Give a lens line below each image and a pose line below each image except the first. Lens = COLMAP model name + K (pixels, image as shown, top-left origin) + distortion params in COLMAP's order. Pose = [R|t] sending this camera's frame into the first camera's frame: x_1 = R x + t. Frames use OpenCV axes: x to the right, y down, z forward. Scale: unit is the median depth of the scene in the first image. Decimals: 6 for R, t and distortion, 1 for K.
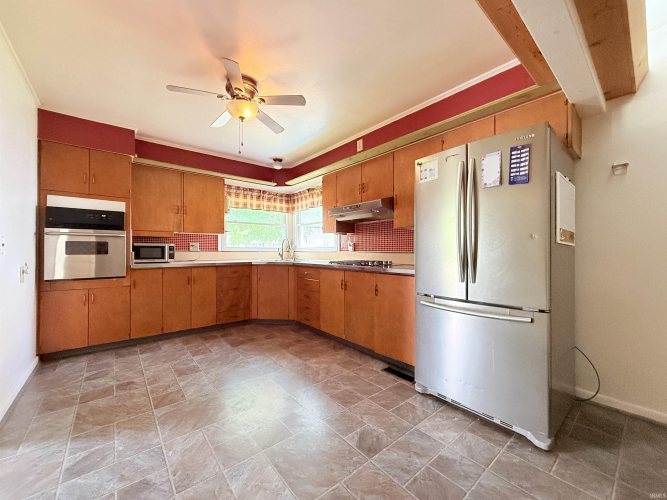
lens RADIAL K [[265.9, 0, 330.3], [0, 265.9, 248.6], [0, 0, 1]] dist [-0.000593, 0.000054]
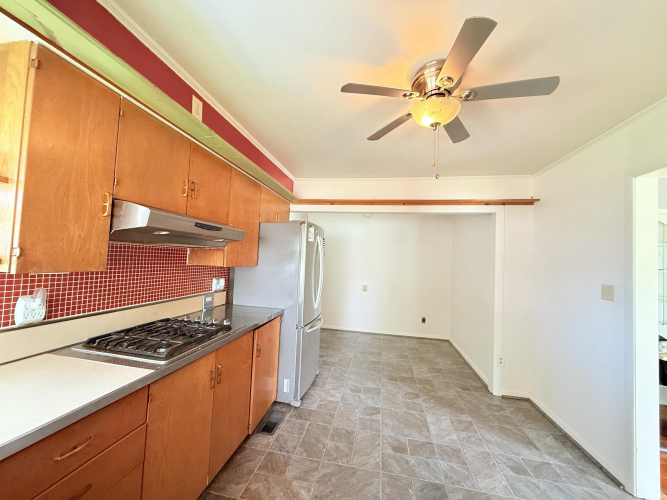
lens RADIAL K [[265.9, 0, 330.3], [0, 265.9, 248.6], [0, 0, 1]] dist [-0.000593, 0.000054]
pose [[-0.637907, -0.000665, 0.770113, -0.472615], [-0.051963, 0.997758, -0.042181, -0.101015], [-0.768358, -0.066925, -0.636511, 1.127469]]
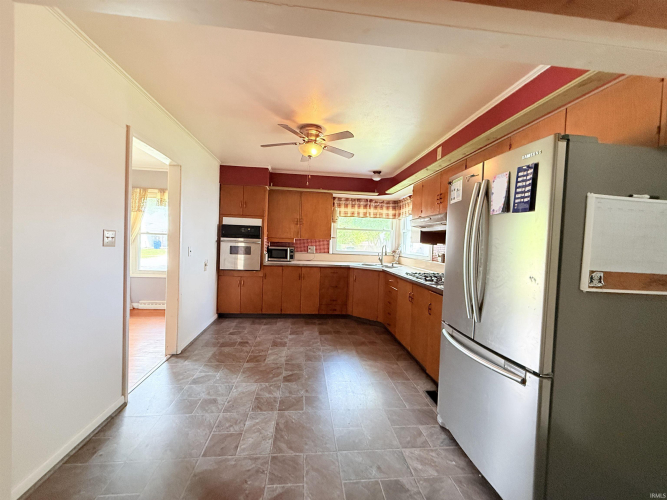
lens RADIAL K [[265.9, 0, 330.3], [0, 265.9, 248.6], [0, 0, 1]] dist [-0.000593, 0.000054]
pose [[0.834135, 0.044624, -0.549752, 0.325729], [-0.032680, 0.998969, 0.031502, -0.067778], [0.550591, -0.008311, 0.834734, -0.003489]]
